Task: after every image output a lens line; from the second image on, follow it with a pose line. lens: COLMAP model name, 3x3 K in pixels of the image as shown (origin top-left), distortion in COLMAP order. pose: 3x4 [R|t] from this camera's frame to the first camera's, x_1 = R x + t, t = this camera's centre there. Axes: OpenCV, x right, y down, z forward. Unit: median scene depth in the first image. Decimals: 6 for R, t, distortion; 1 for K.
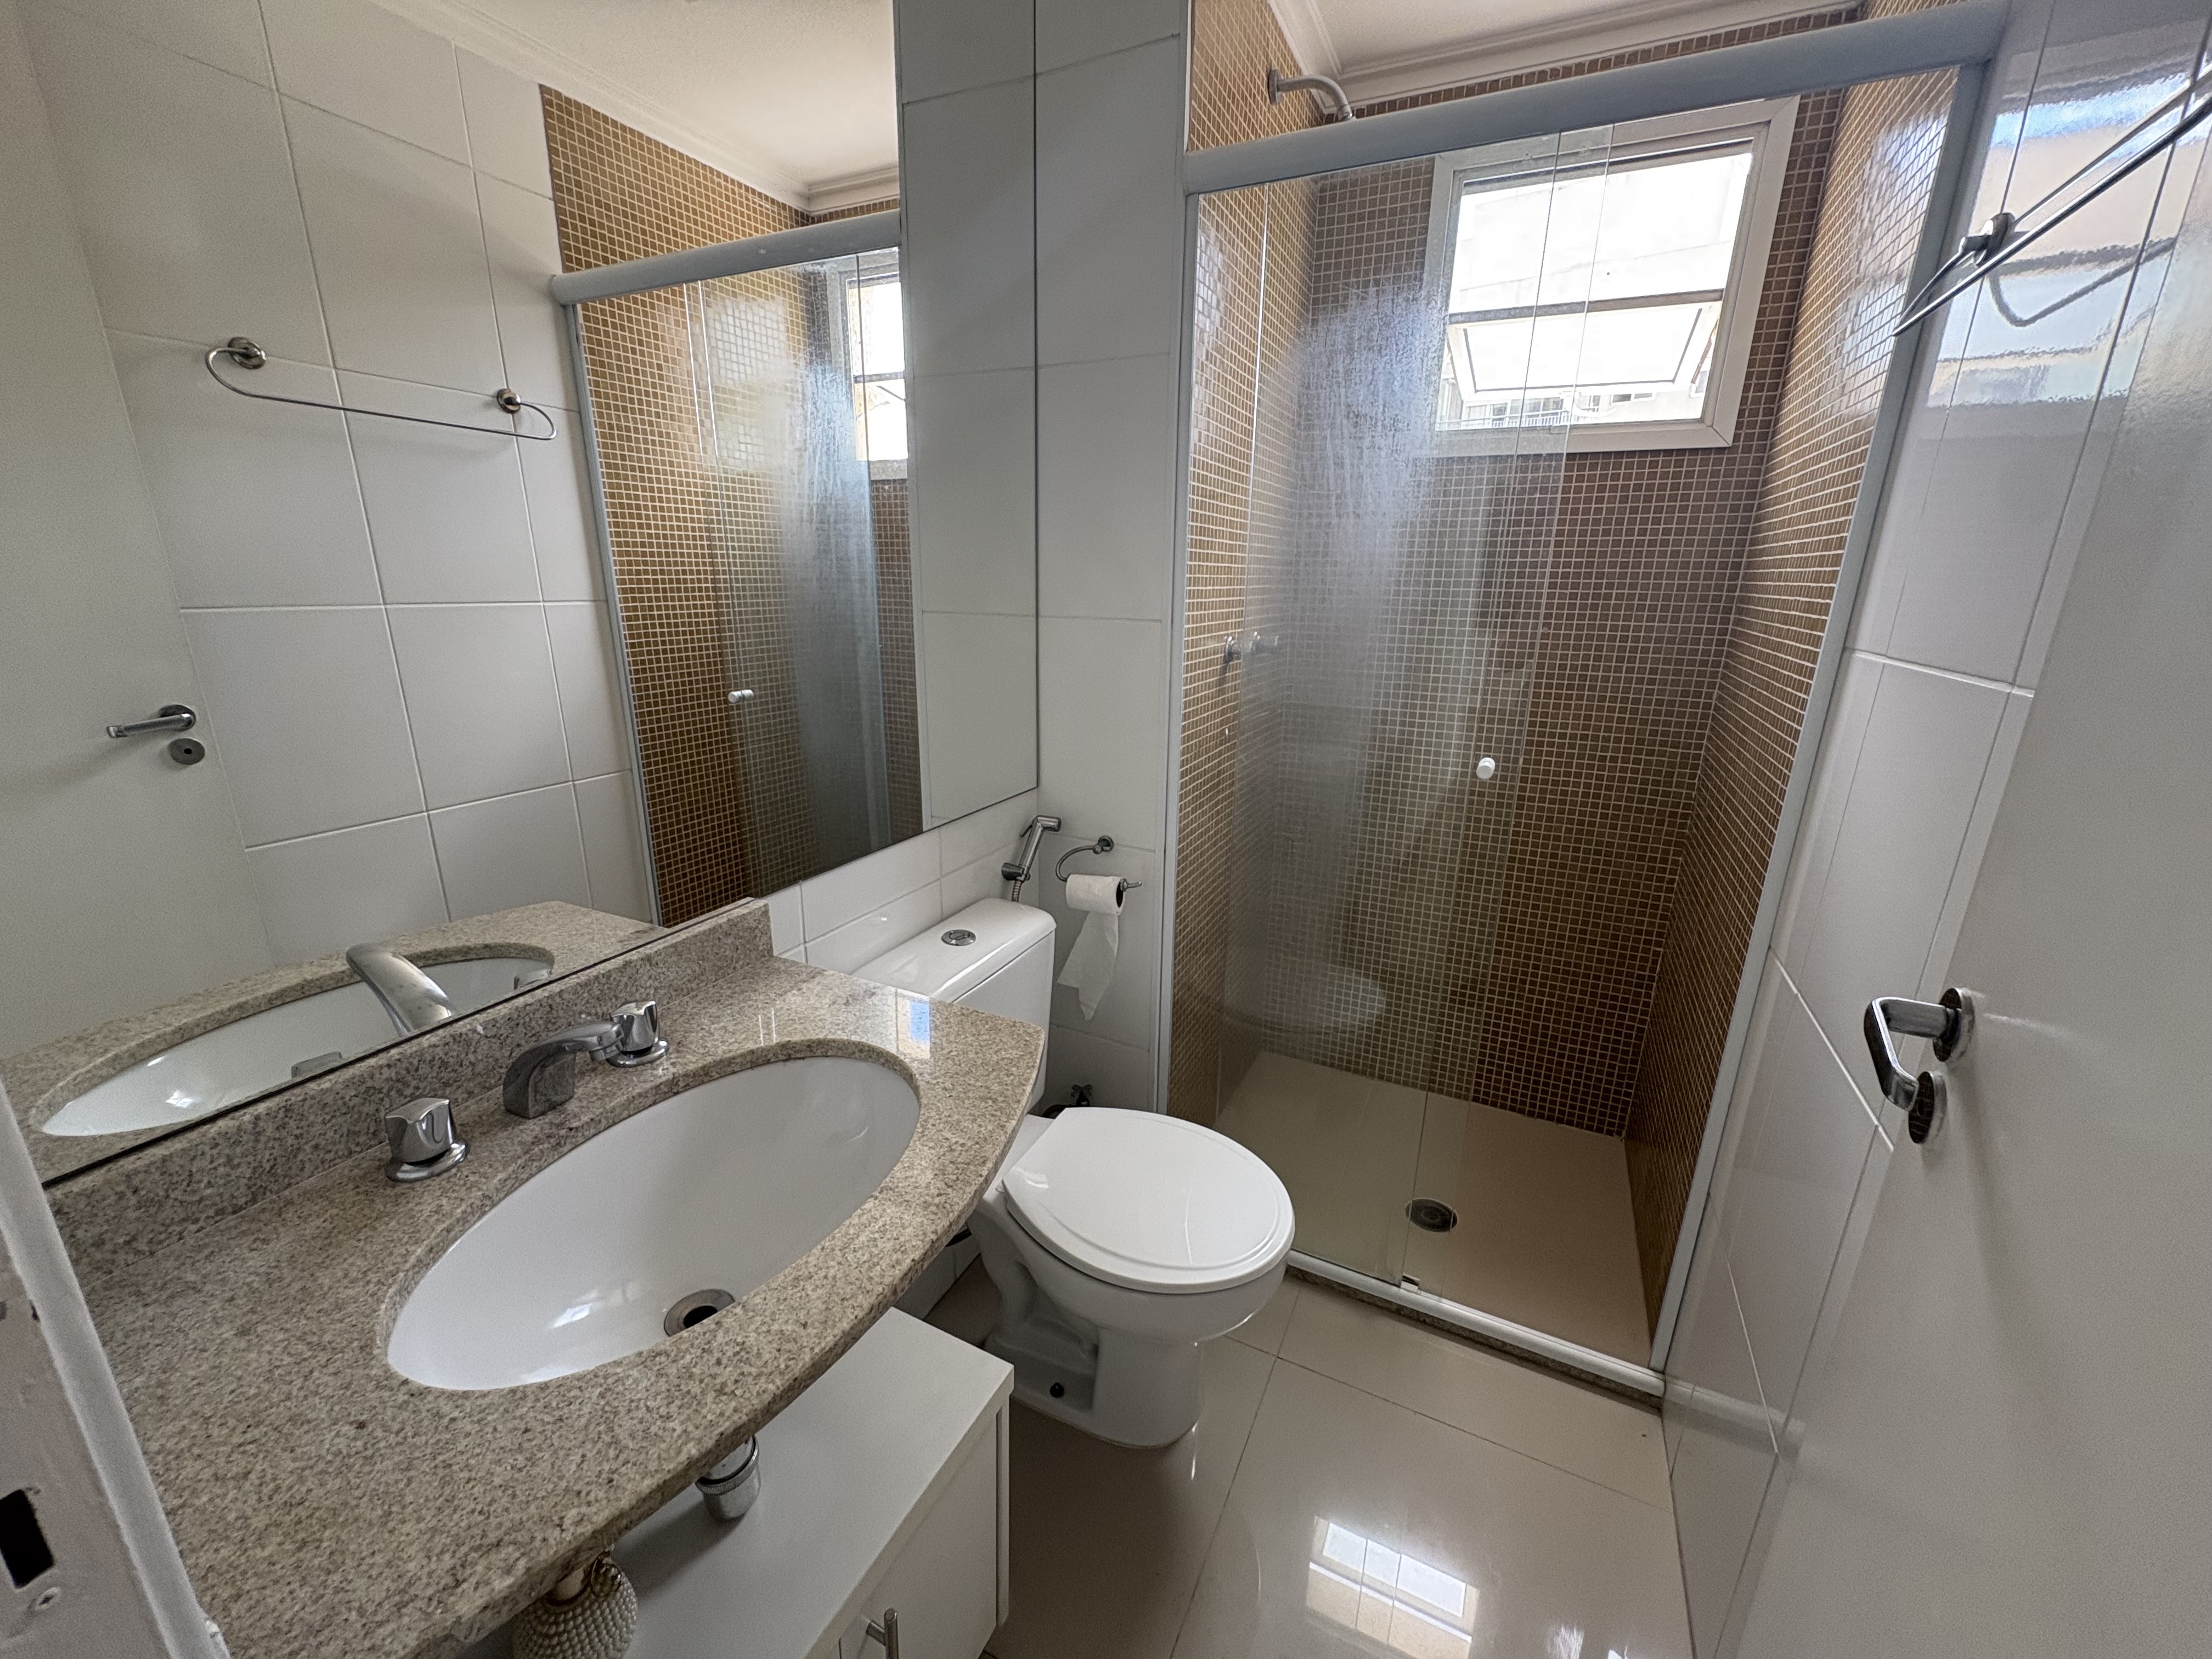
lens RADIAL K [[883.8, 0, 1103.2], [0, 883.8, 825.6], [0, 0, 1]] dist [0.000529, 0.000298]
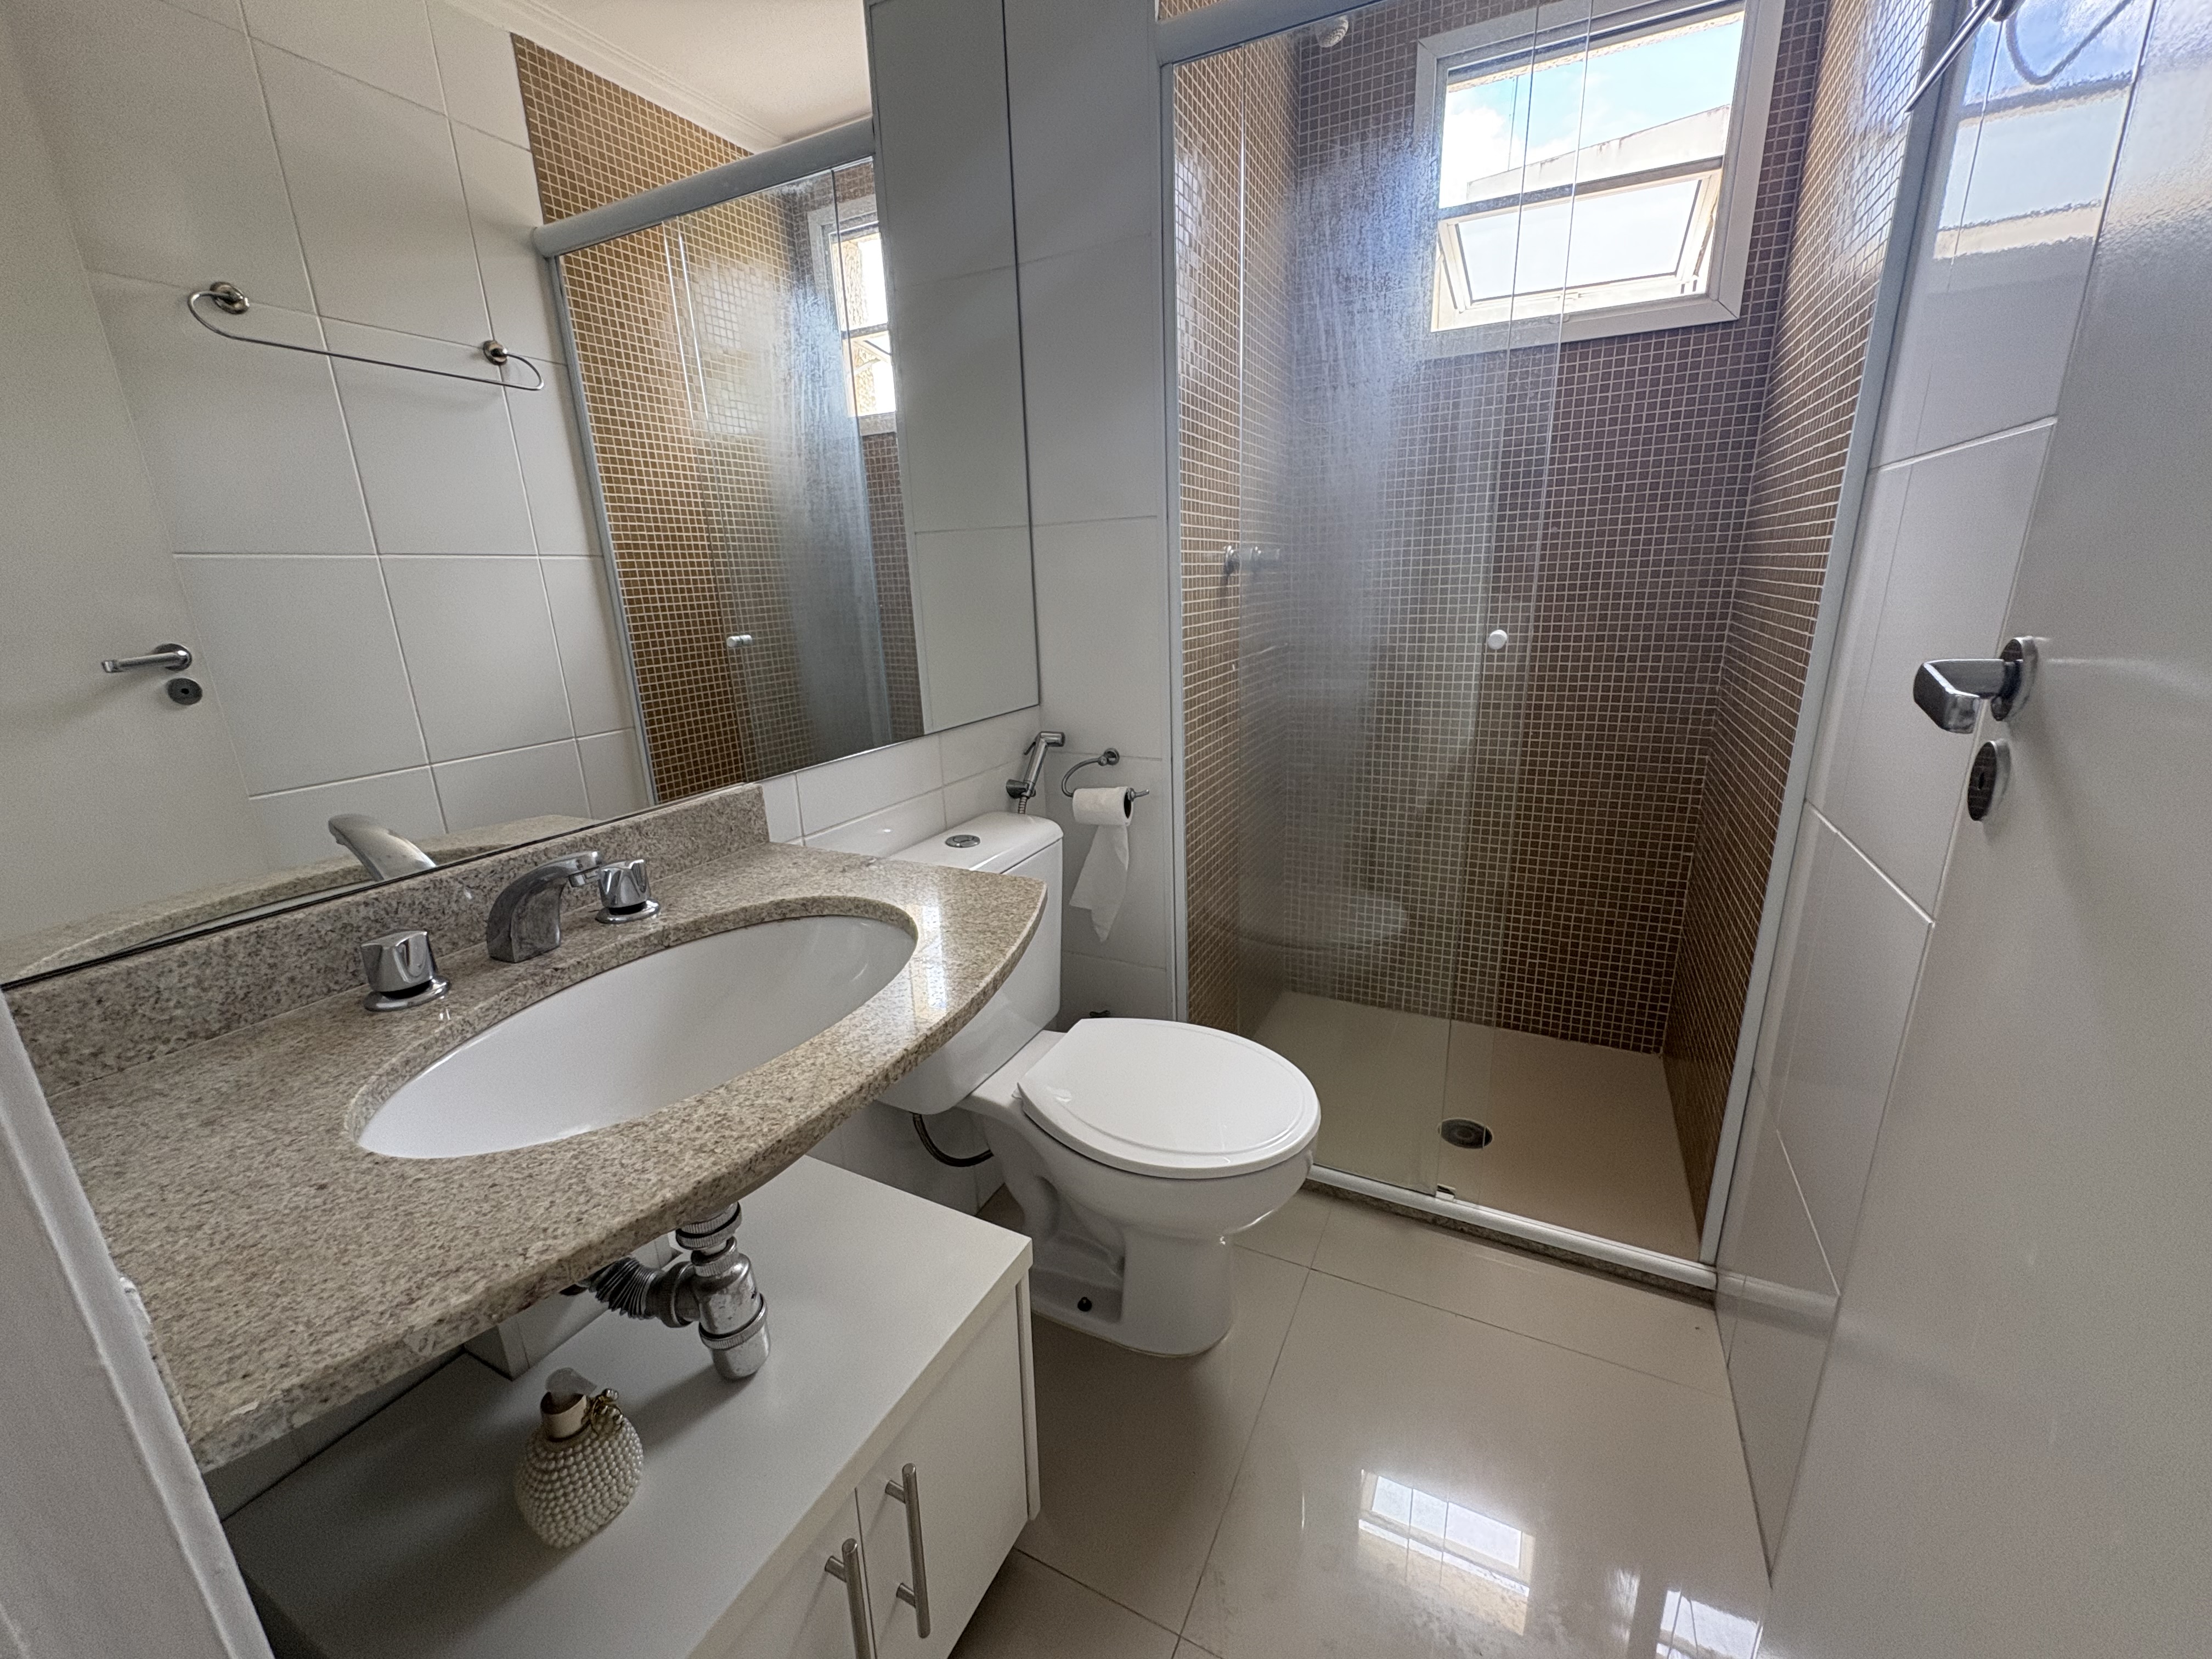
lens RADIAL K [[883.8, 0, 1103.5], [0, 883.8, 829.7], [0, 0, 1]] dist [0.000529, 0.000298]
pose [[0.998758, -0.045454, -0.020411, 0.010445], [0.045348, 0.998955, -0.005617, 0.105078], [0.020644, 0.004685, 0.999776, 0.021257]]
